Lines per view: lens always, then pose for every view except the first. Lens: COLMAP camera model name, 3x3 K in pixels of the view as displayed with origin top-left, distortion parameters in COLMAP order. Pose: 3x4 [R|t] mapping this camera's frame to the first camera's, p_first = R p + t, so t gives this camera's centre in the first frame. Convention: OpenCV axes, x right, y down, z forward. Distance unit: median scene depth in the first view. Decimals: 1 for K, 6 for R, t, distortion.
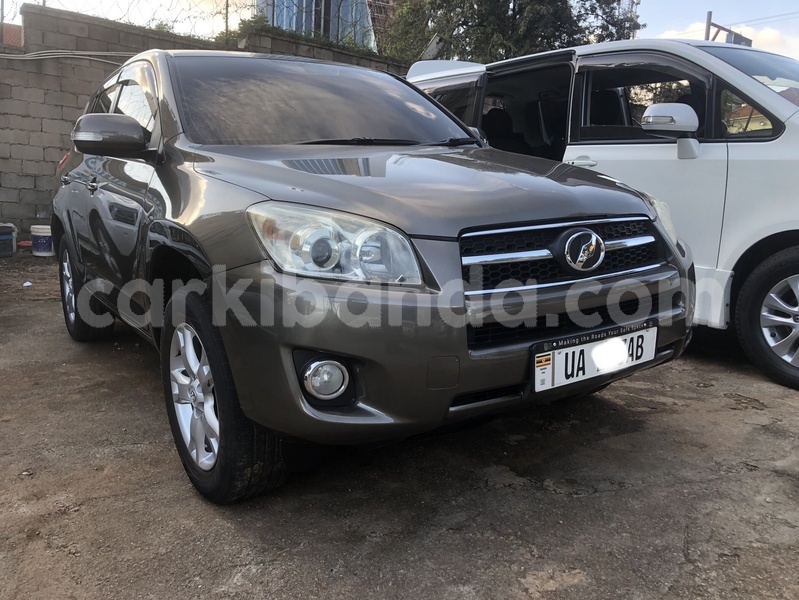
lens RADIAL K [[660.0, 0, 396.3], [0, 660.0, 300.6], [0, 0, 1]] dist [0.026155, -0.017342]
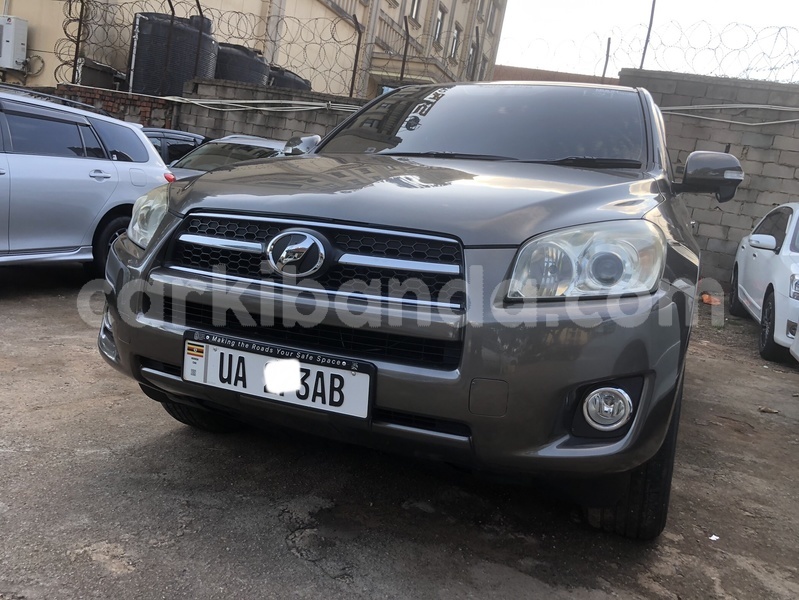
lens RADIAL K [[660.0, 0, 396.6], [0, 660.0, 298.1], [0, 0, 1]] dist [0.026155, -0.017342]
pose [[0.530867, 0.172189, -0.829778, 1.108699], [-0.252637, 0.966775, 0.038988, -0.088620], [0.808922, 0.188936, 0.556730, 0.658361]]
